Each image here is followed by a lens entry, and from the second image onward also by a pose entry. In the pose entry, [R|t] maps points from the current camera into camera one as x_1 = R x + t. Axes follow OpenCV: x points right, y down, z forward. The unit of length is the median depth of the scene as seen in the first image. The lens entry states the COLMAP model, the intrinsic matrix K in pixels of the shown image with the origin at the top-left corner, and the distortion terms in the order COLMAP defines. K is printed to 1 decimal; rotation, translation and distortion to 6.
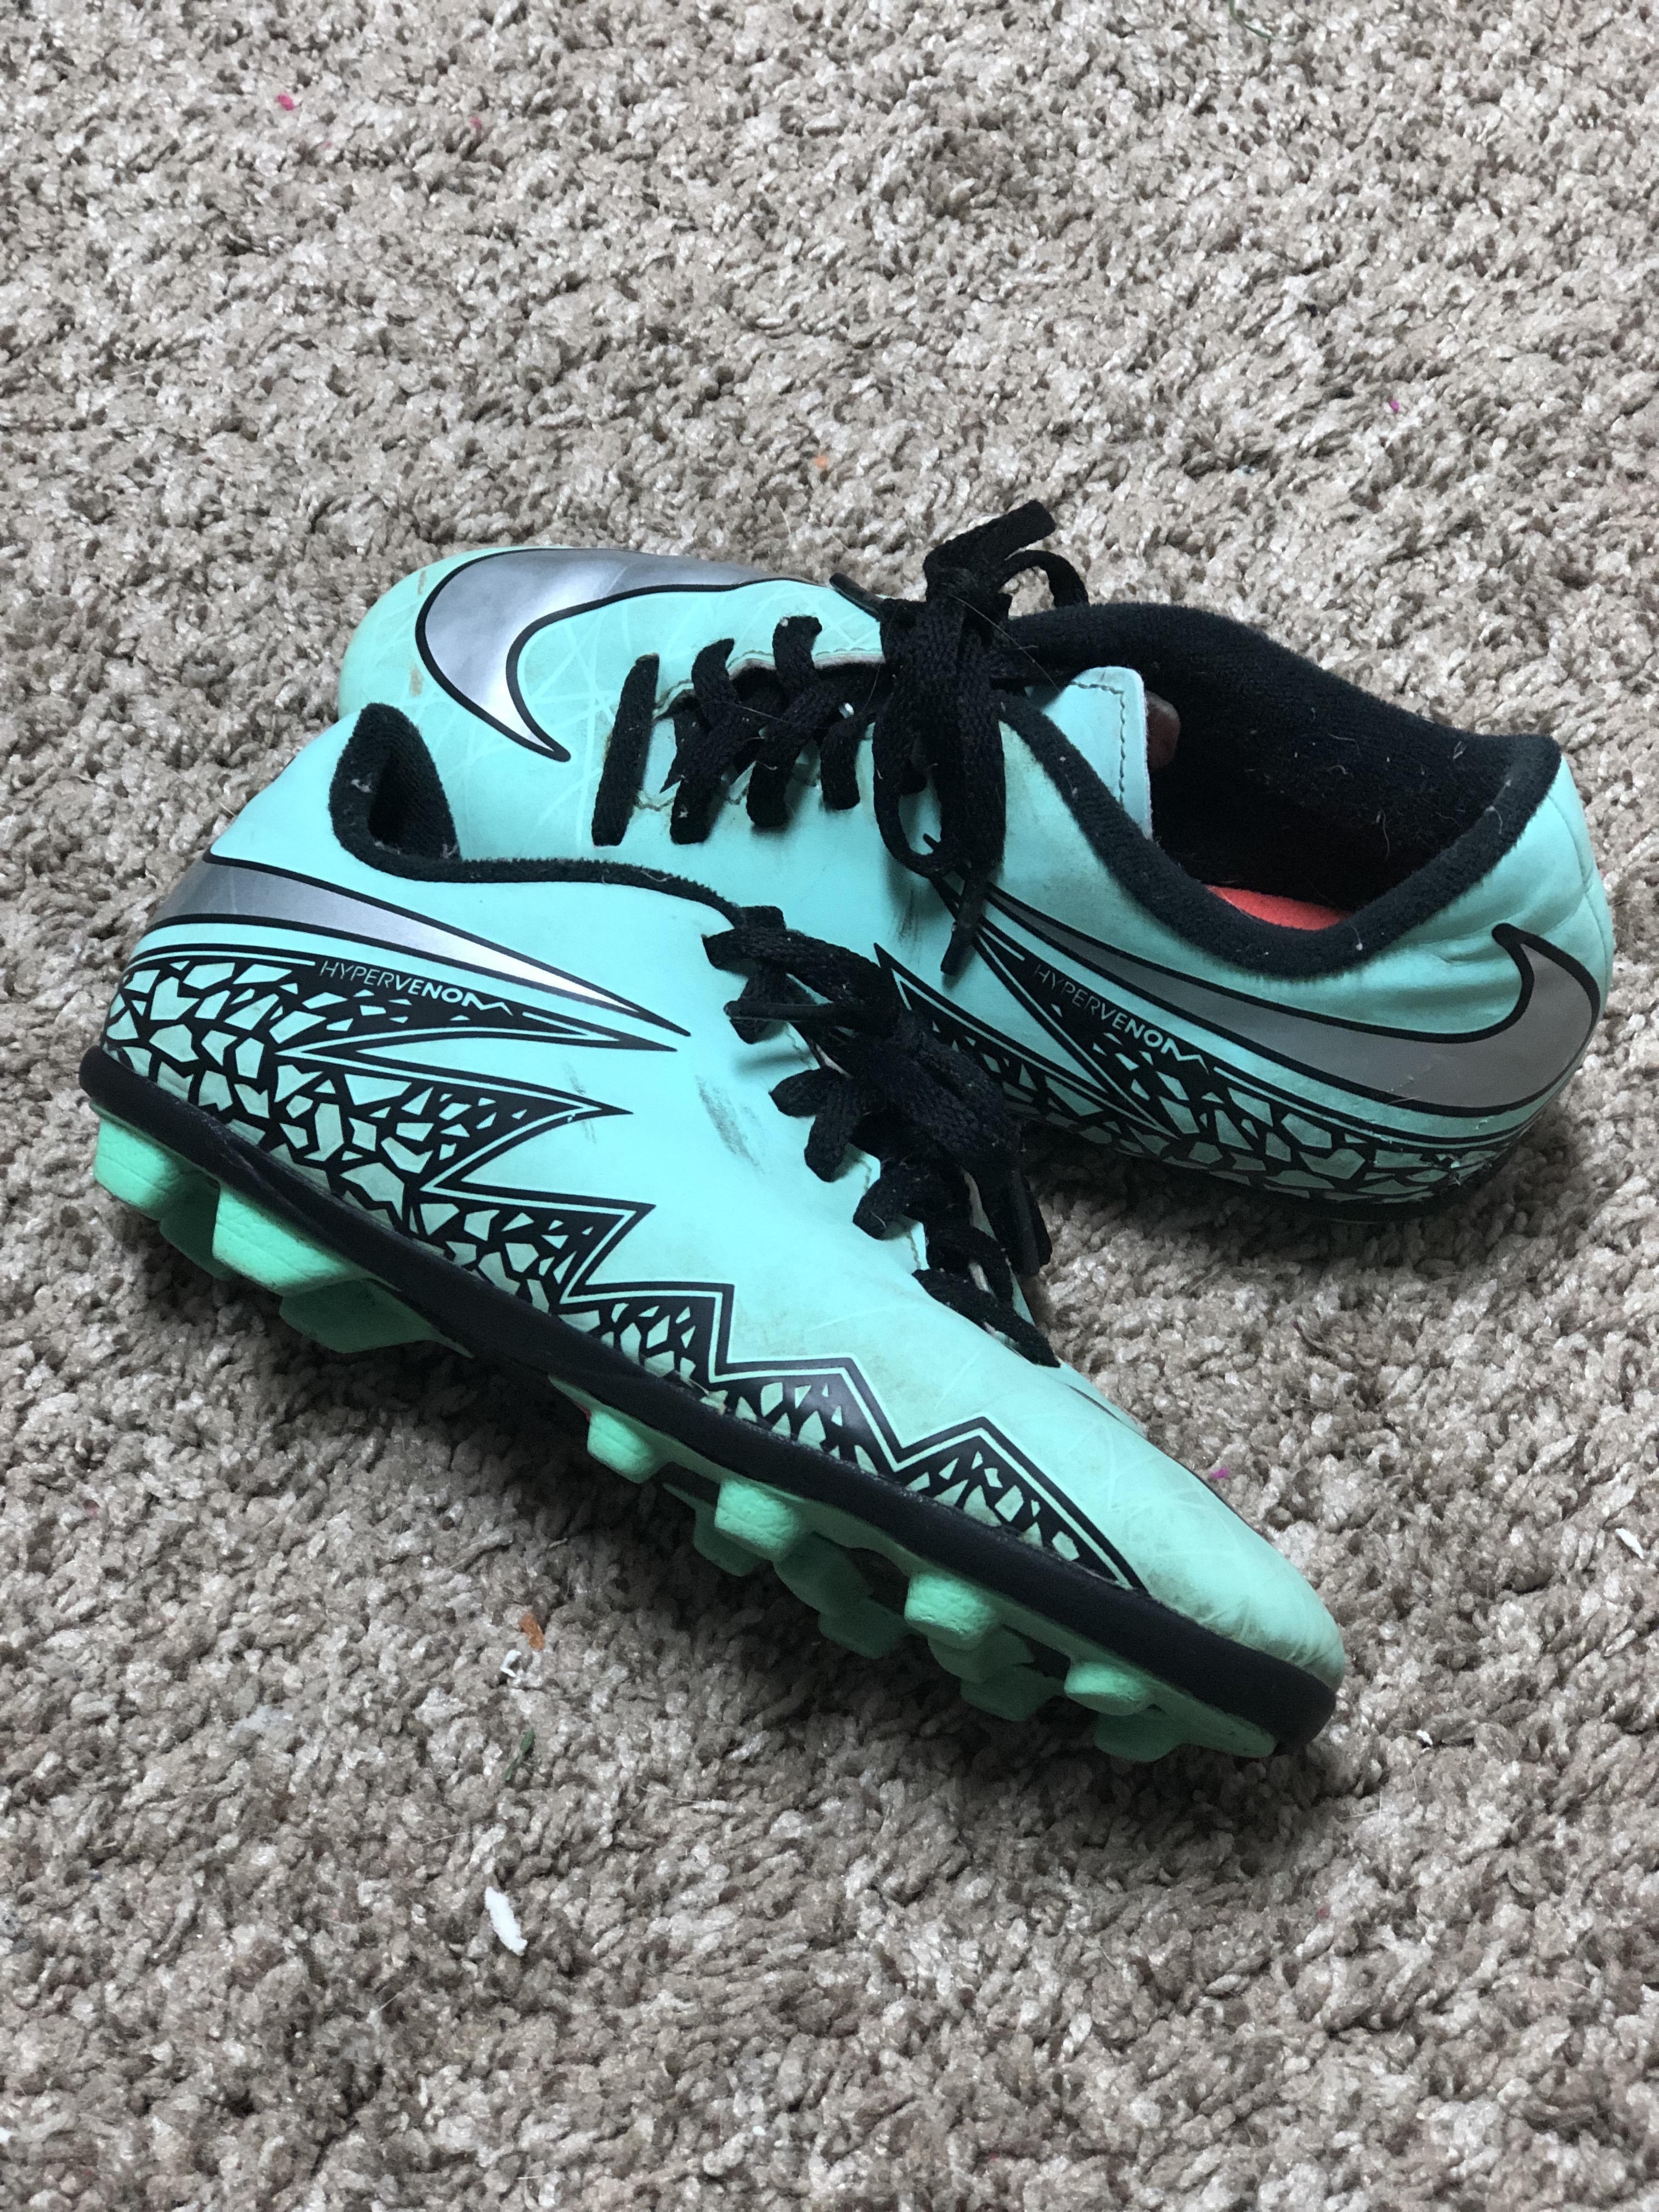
lens RADIAL K [[3704.4, 0, 811.2], [0, 3704.4, 1097.3], [0, 0, 1]] dist [0.038220, 0.000000]
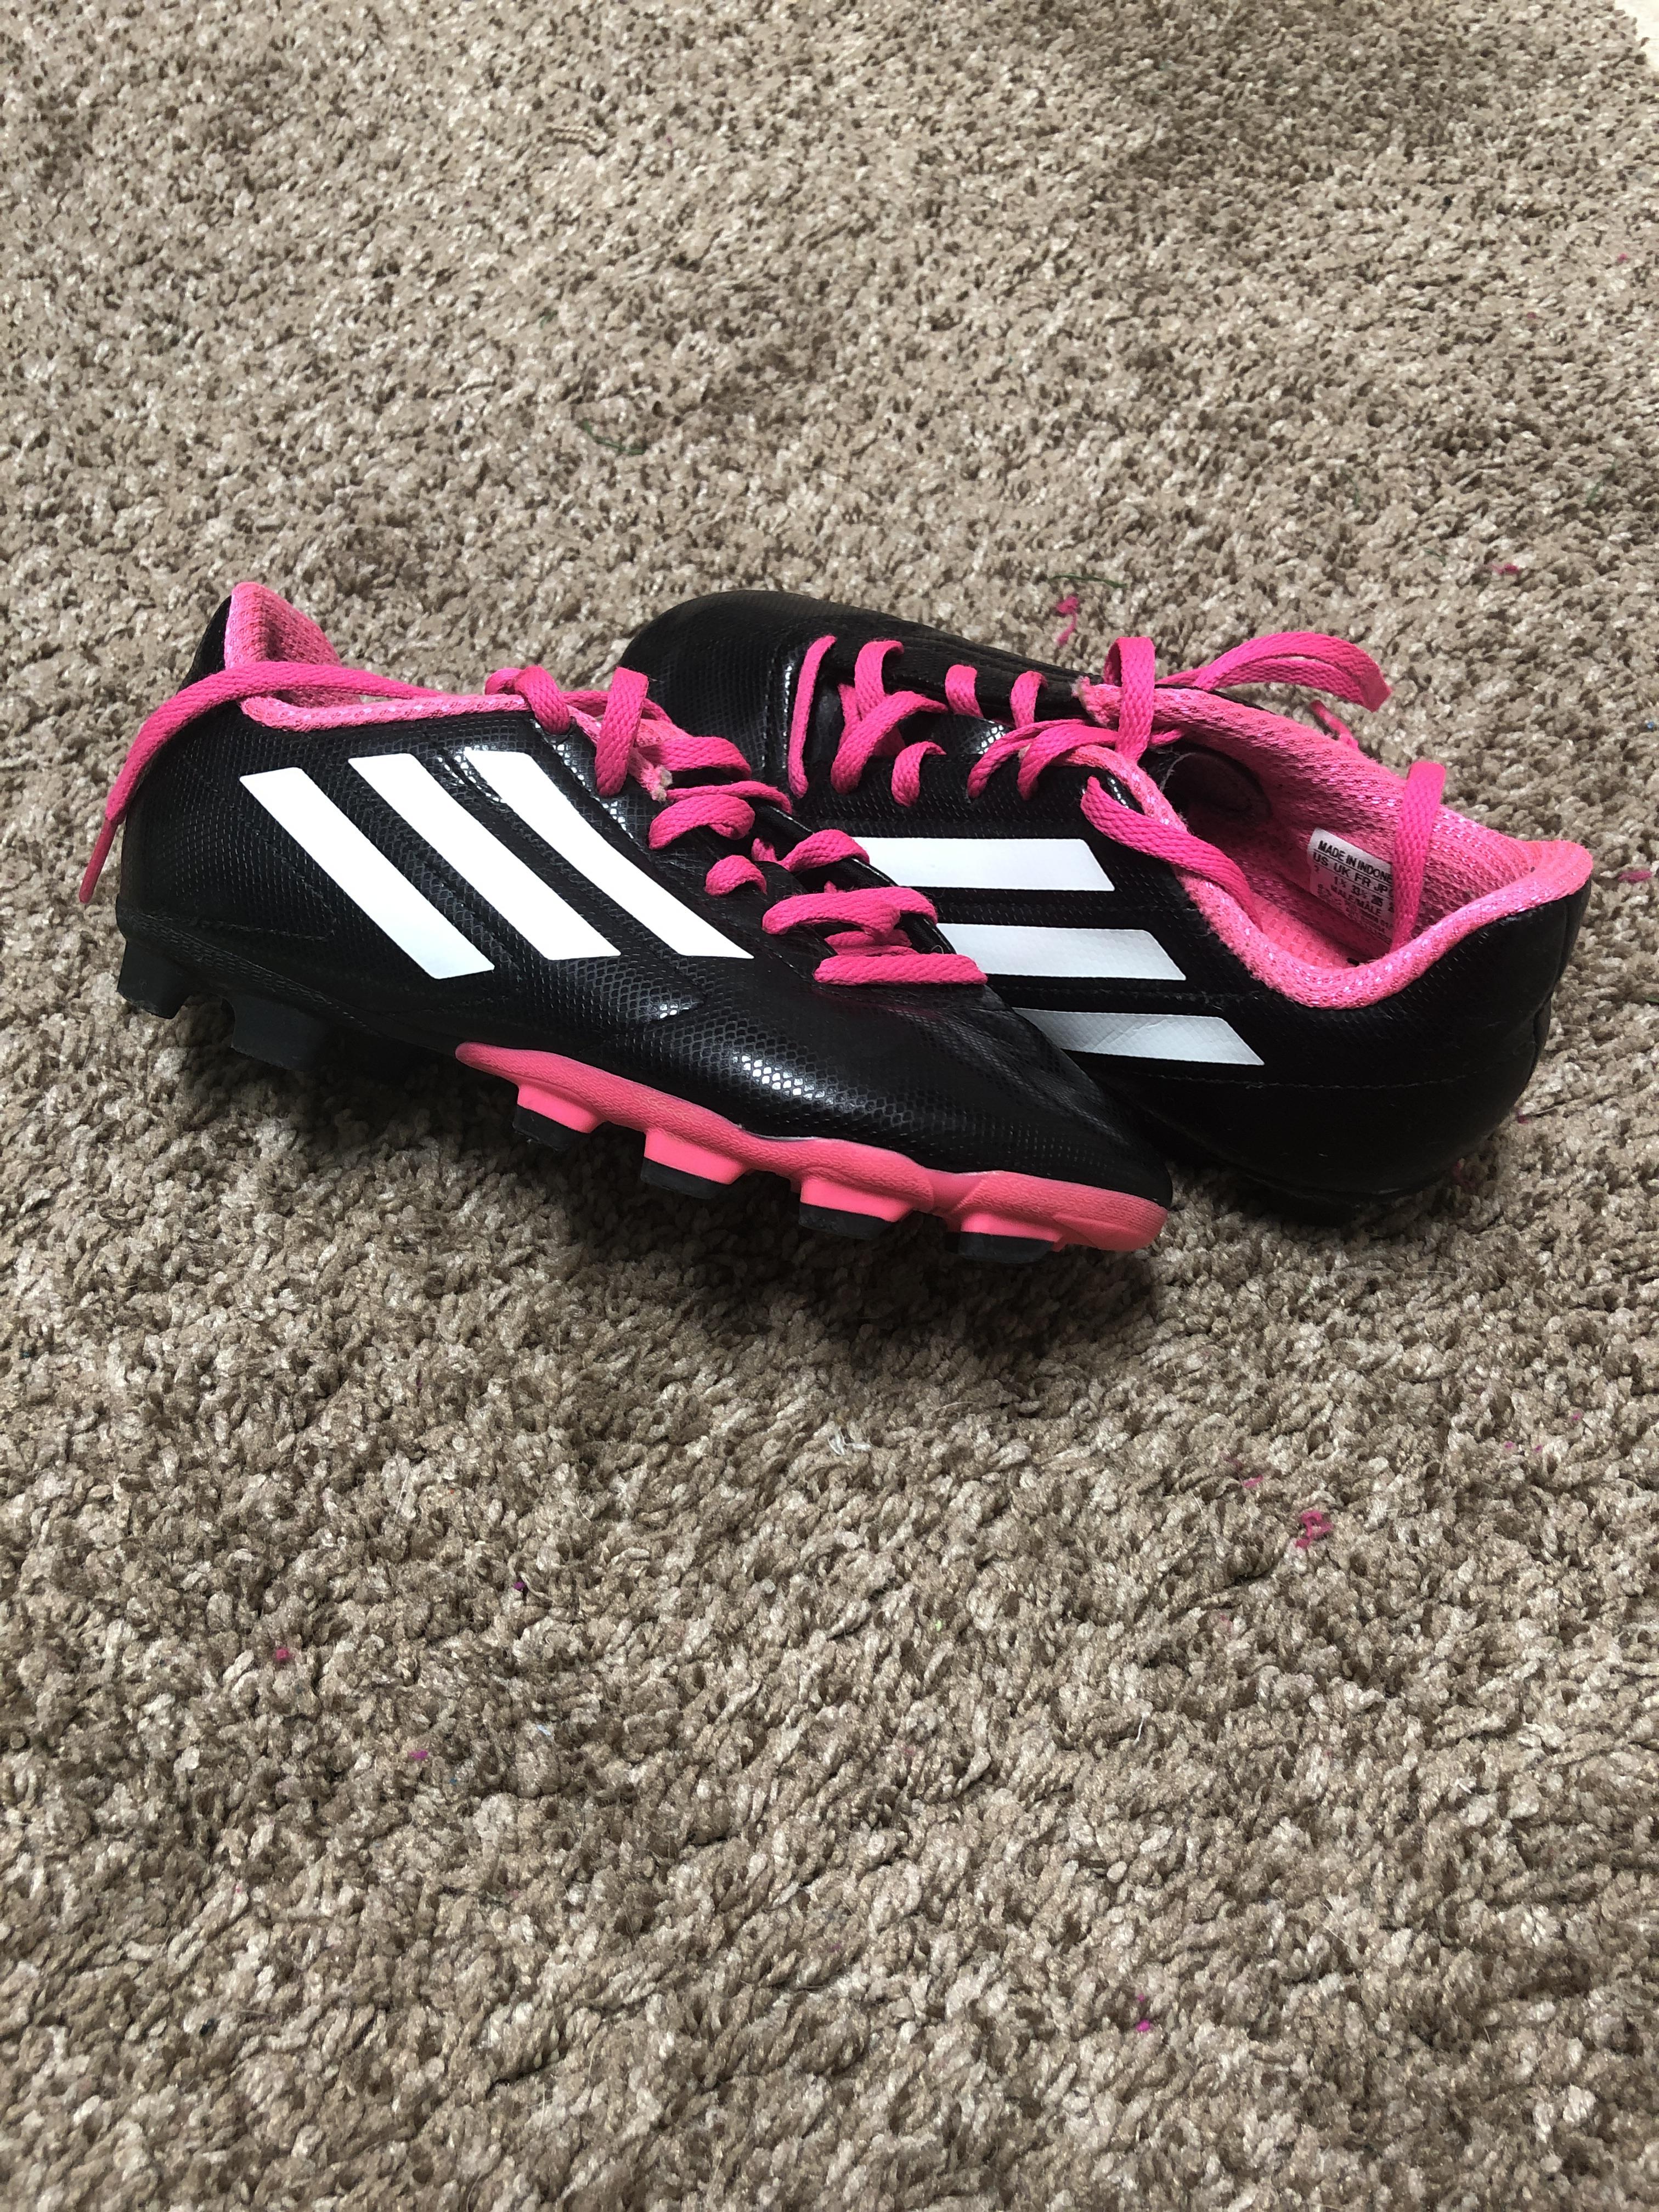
lens RADIAL K [[1793.4, 0, 827.7], [0, 1793.4, 1133.5], [0, 0, 1]] dist [-0.007313, 0.020590]
pose [[0.997012, -0.033391, 0.069656, 0.153261], [0.028985, 0.997571, 0.063334, -0.087147], [-0.071601, -0.061126, 0.995559, 0.365325]]
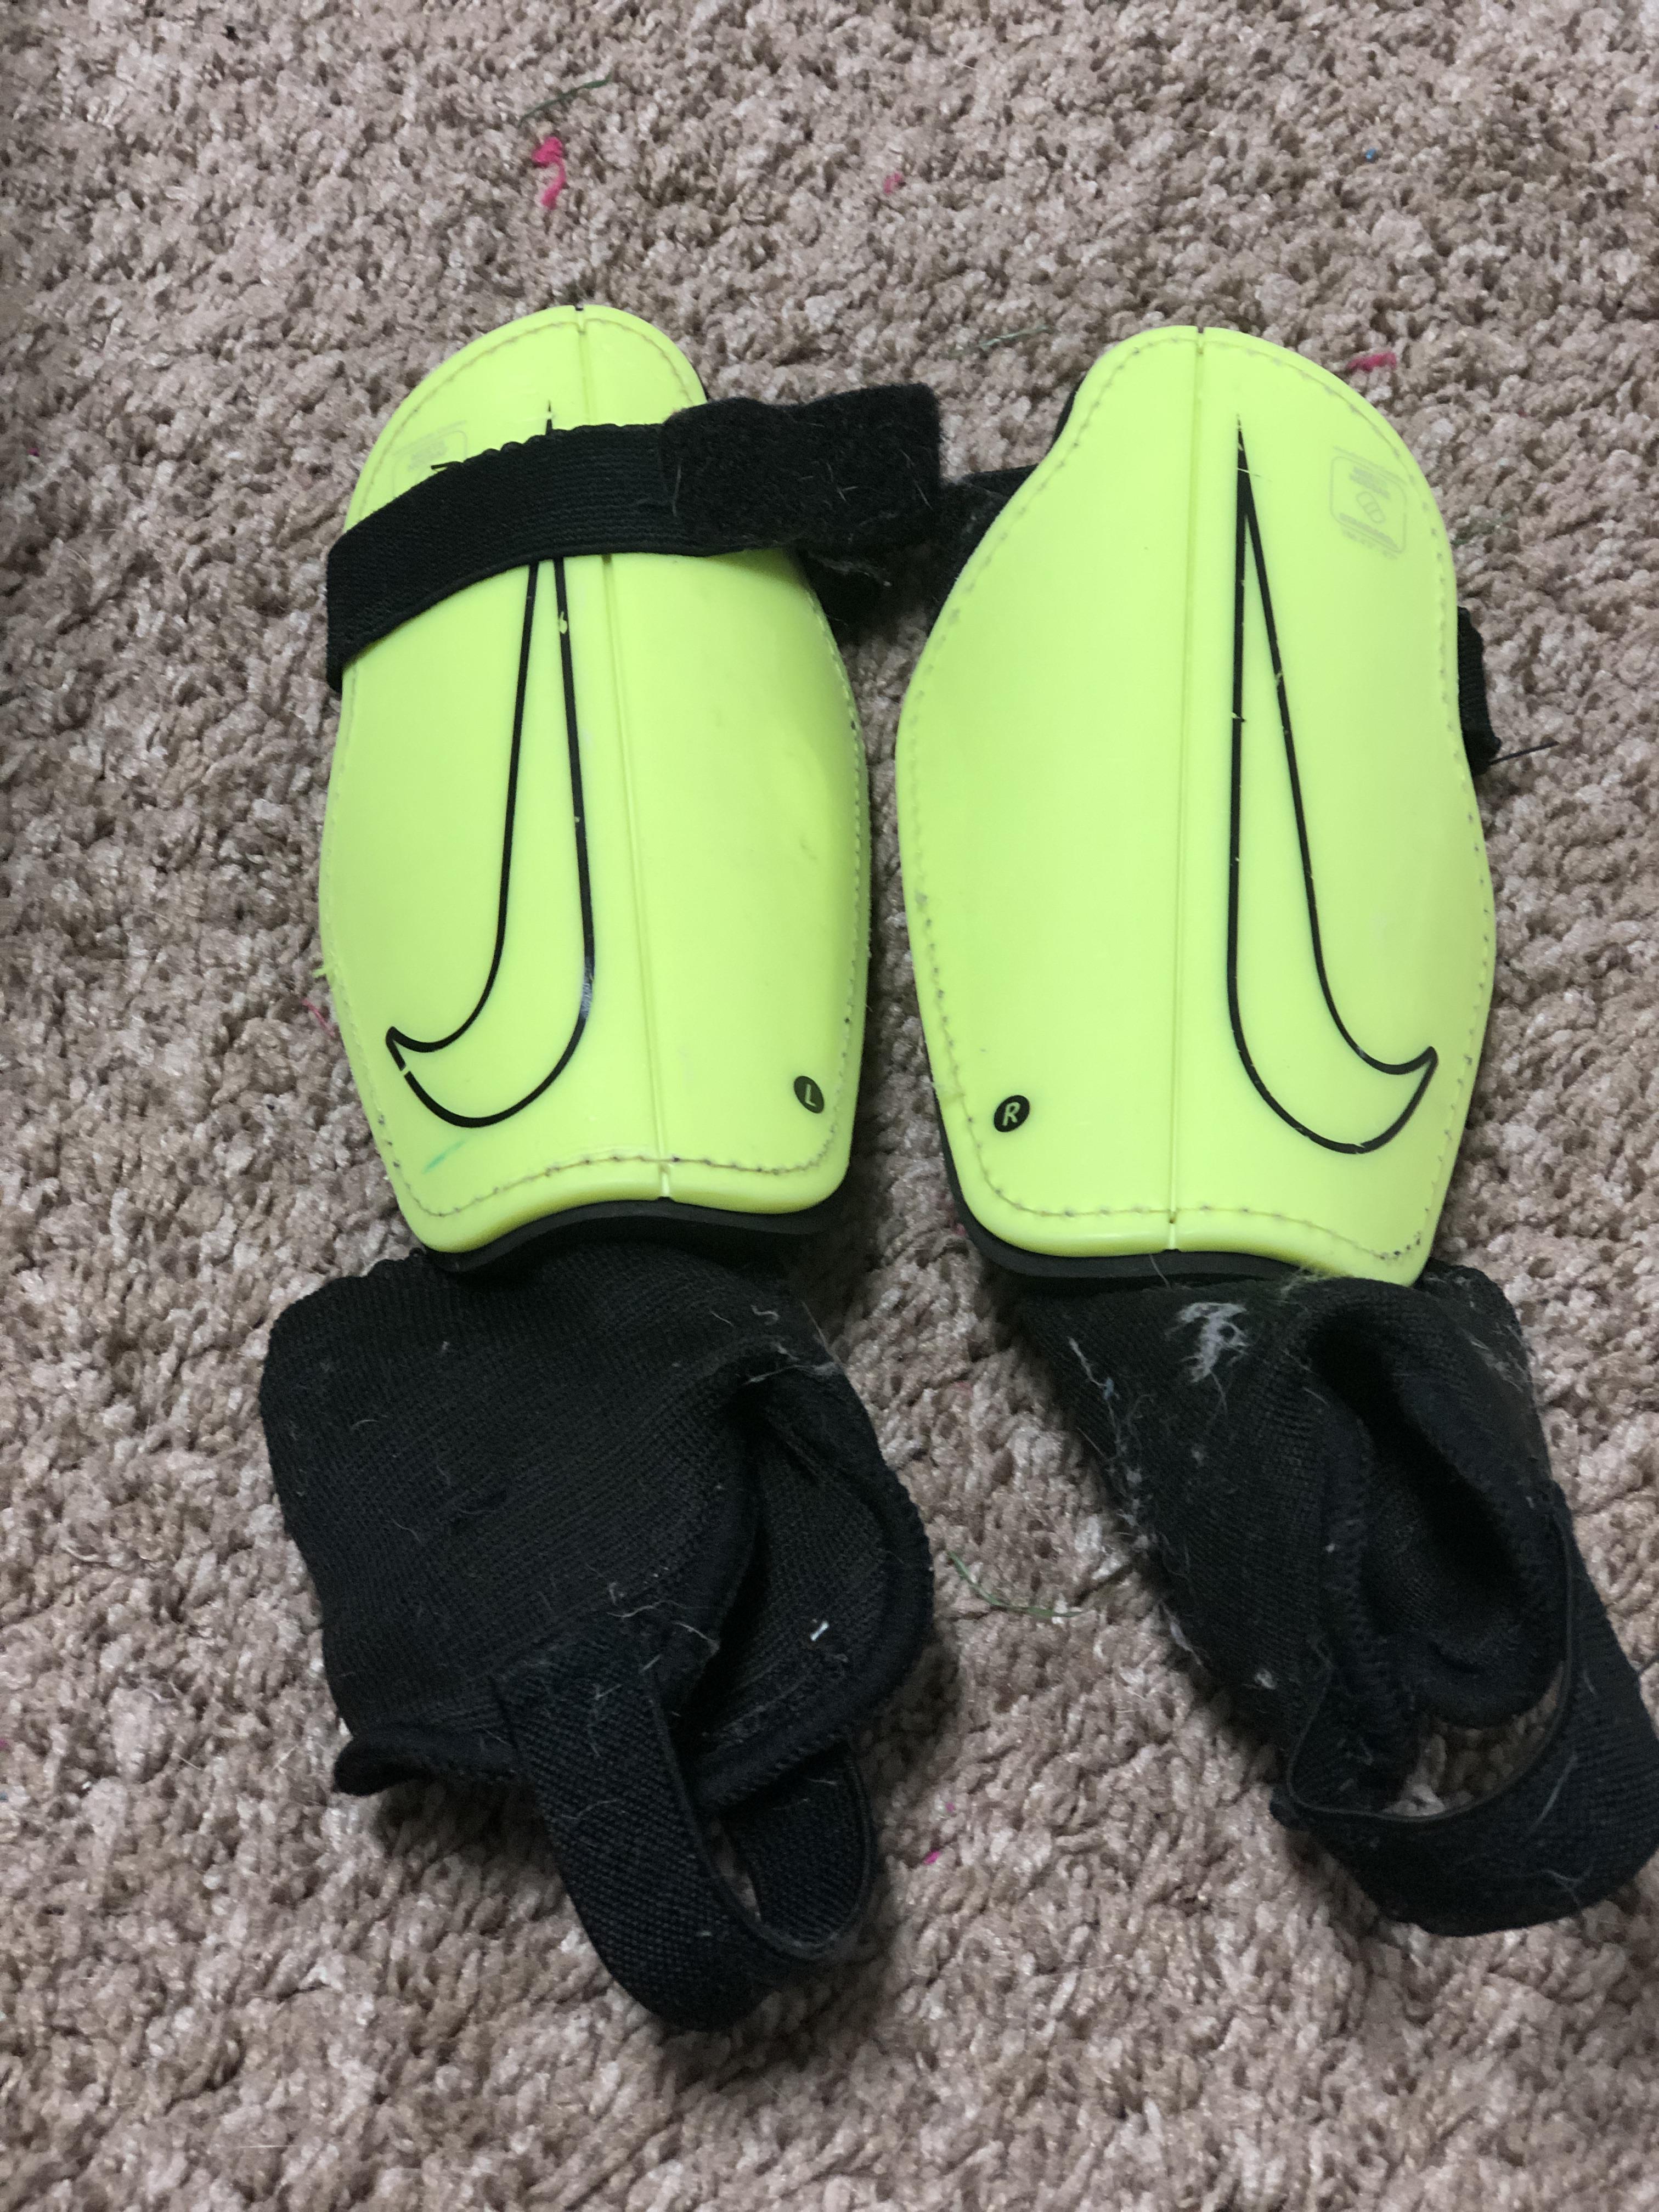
lens RADIAL K [[3704.4, 0, 853.0], [0, 3704.4, 1100.2], [0, 0, 1]] dist [0.038220, 0.000000]
pose [[0.955742, -0.248851, 0.156940, 0.158606], [0.242140, 0.968333, 0.060830, -0.040791], [-0.167107, -0.020136, 0.985733, 0.081095]]
